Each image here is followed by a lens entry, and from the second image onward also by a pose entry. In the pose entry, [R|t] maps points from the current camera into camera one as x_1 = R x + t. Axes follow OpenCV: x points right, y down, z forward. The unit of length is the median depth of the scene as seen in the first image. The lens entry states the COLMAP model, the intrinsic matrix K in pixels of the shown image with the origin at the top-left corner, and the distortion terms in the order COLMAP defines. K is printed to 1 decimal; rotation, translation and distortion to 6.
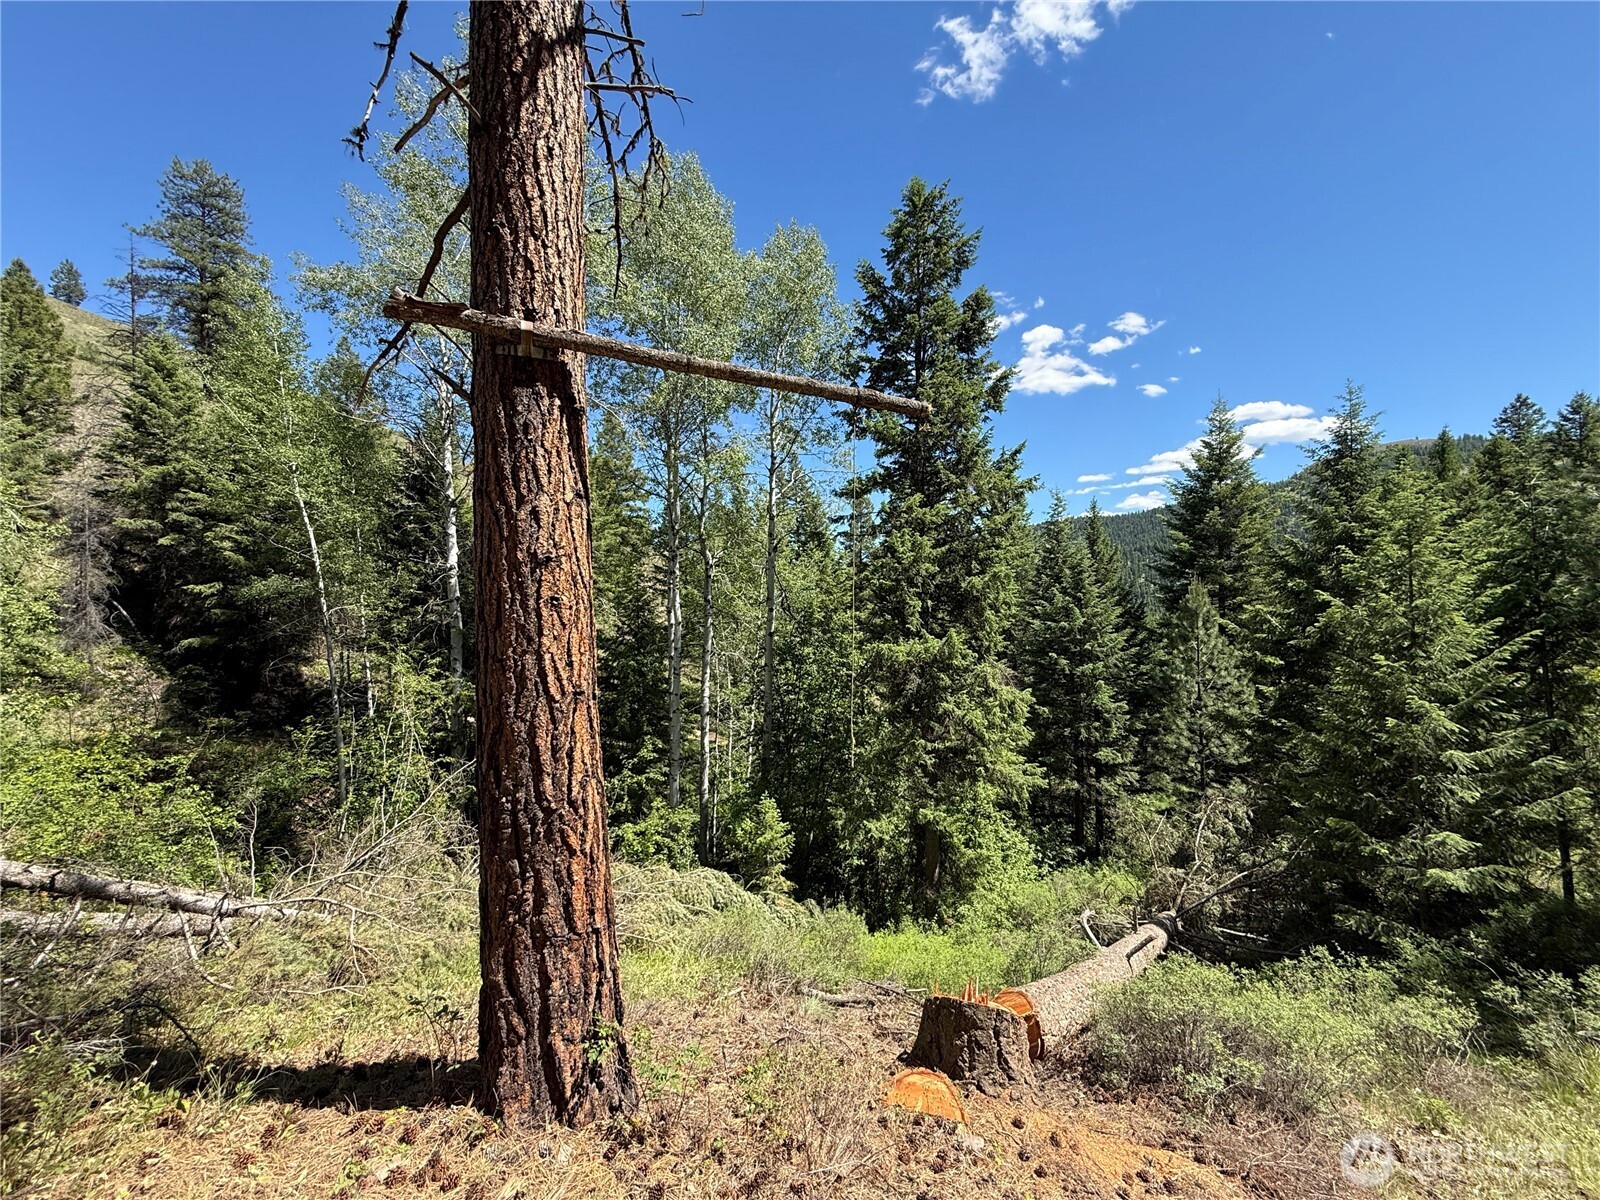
lens RADIAL K [[636.7, 0, 796.9], [0, 636.7, 602.2], [0, 0, 1]] dist [-0.002356, 0.000614]
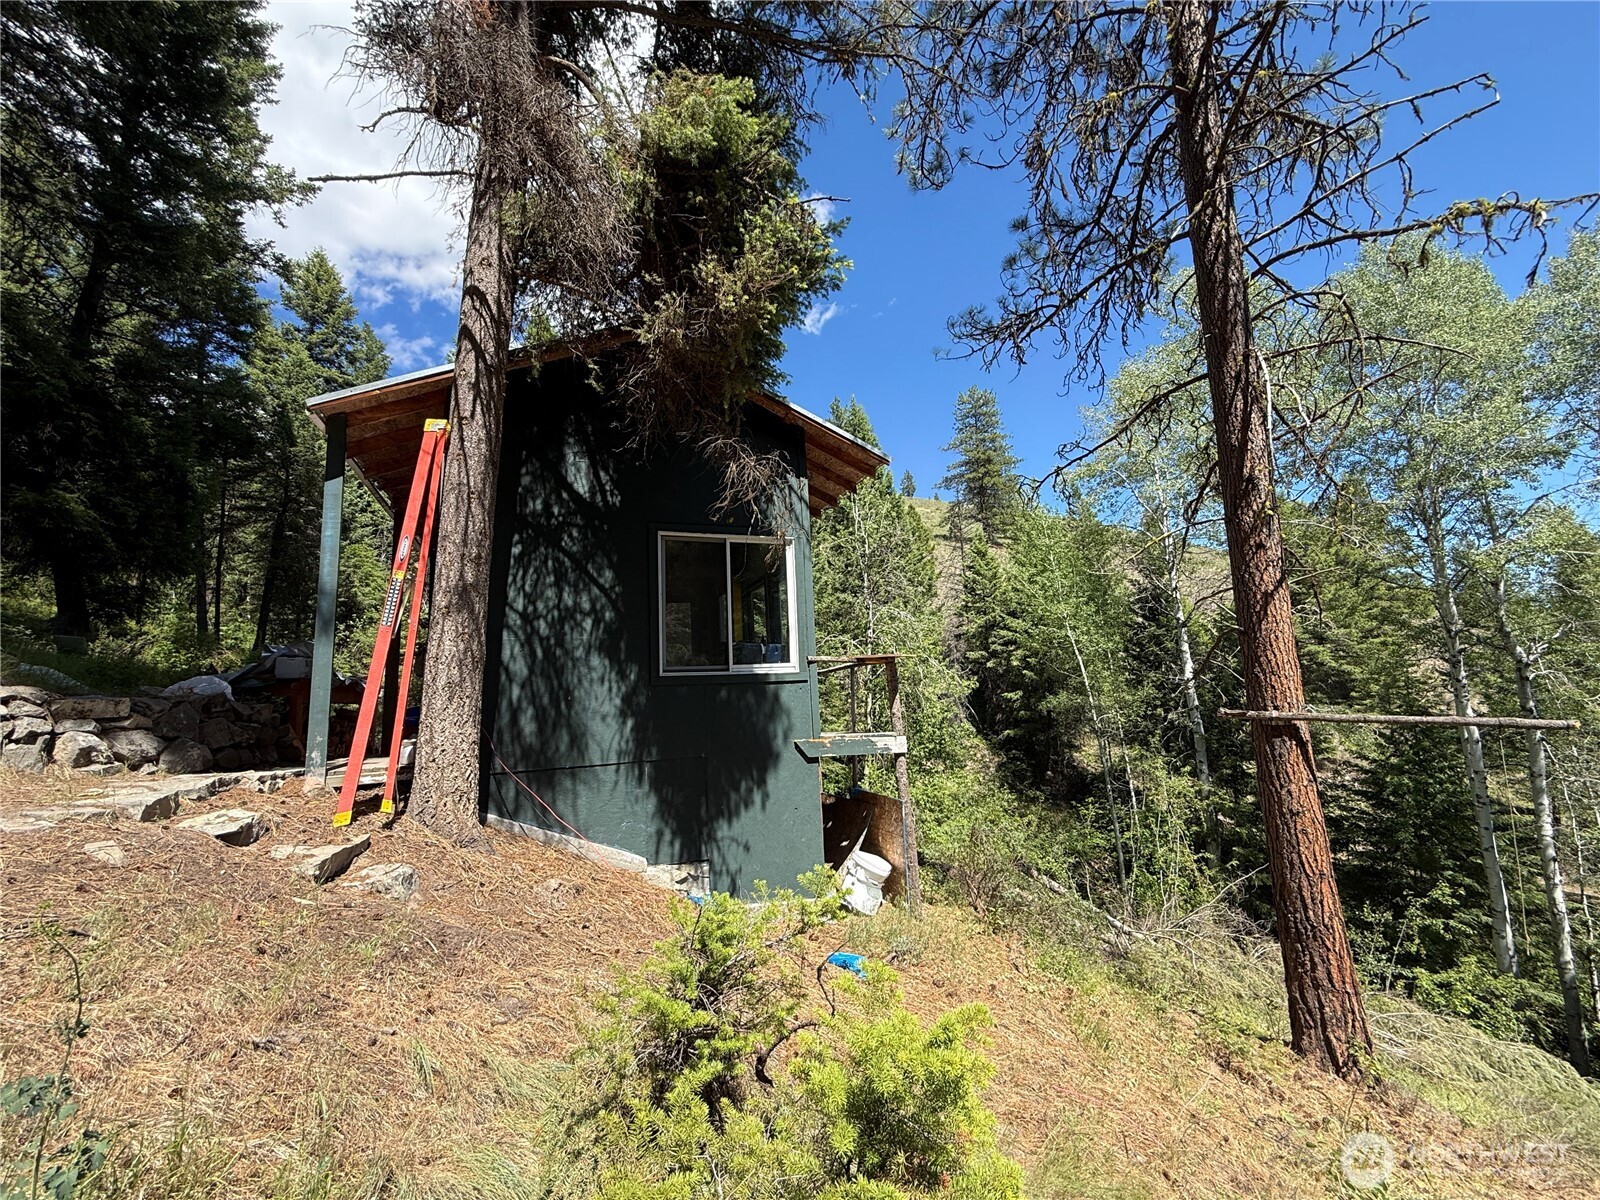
lens RADIAL K [[636.7, 0, 796.9], [0, 636.7, 602.2], [0, 0, 1]] dist [-0.002356, 0.000614]
pose [[0.517565, -0.125760, -0.846351, 0.703888], [0.031496, 0.991270, -0.128033, -0.571656], [0.855064, 0.039609, 0.517008, -1.749129]]
